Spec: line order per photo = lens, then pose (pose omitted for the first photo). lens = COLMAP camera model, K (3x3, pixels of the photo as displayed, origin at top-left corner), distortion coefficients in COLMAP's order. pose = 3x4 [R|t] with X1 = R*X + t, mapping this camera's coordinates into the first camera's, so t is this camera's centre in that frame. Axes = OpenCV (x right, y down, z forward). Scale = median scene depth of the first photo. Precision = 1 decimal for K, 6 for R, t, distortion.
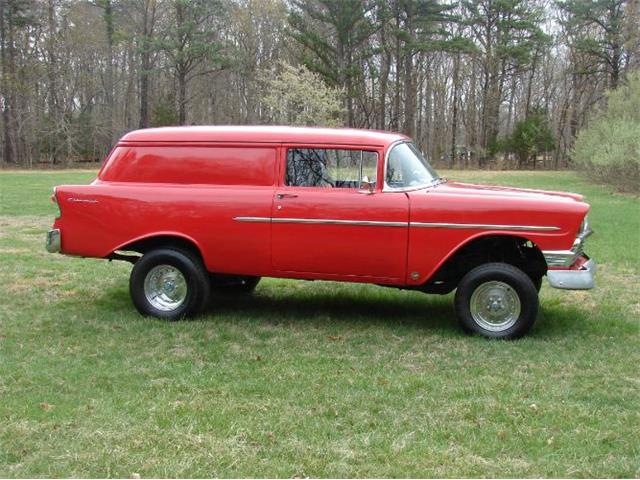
lens RADIAL K [[833.8, 0, 320.0], [0, 833.8, 240.0], [0, 0, 1]] dist [-0.017091, -0.003917]
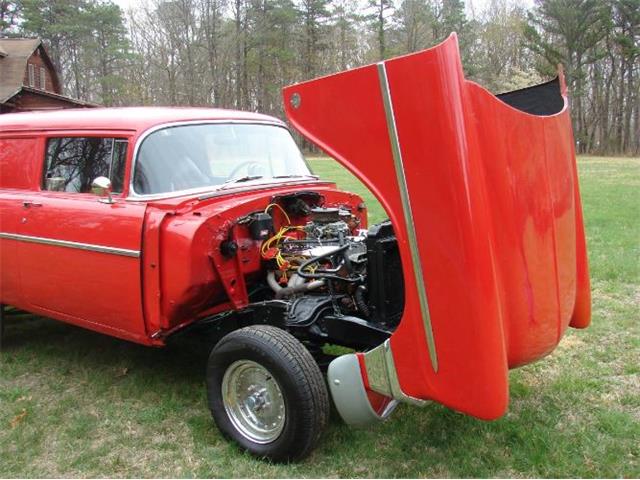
lens RADIAL K [[673.3, 0, 320.0], [0, 673.3, 240.0], [0, 0, 1]] dist [-0.215078, 0.264864]
pose [[0.942407, 0.031585, -0.332973, 0.384233], [-0.018727, 0.998952, 0.041756, -0.050543], [0.333943, -0.033115, 0.942012, 0.551942]]
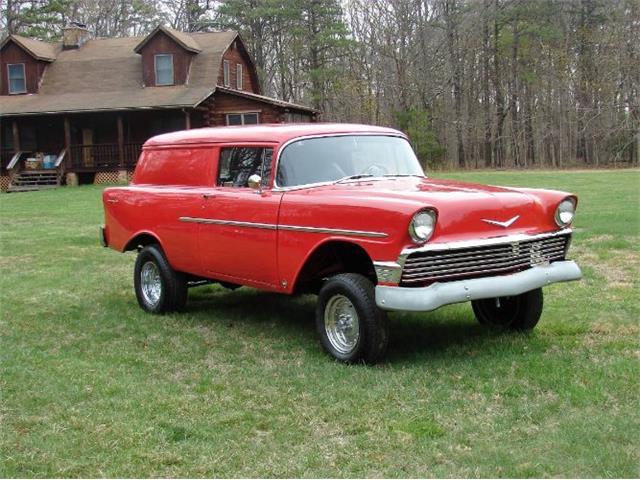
lens RADIAL K [[870.9, 0, 320.0], [0, 870.9, 240.0], [0, 0, 1]] dist [-0.016229, -0.022048]
pose [[0.796175, 0.028078, -0.604414, 0.695077], [-0.030723, 0.999510, 0.005962, -0.011002], [0.604285, 0.013822, 0.796648, 0.254704]]
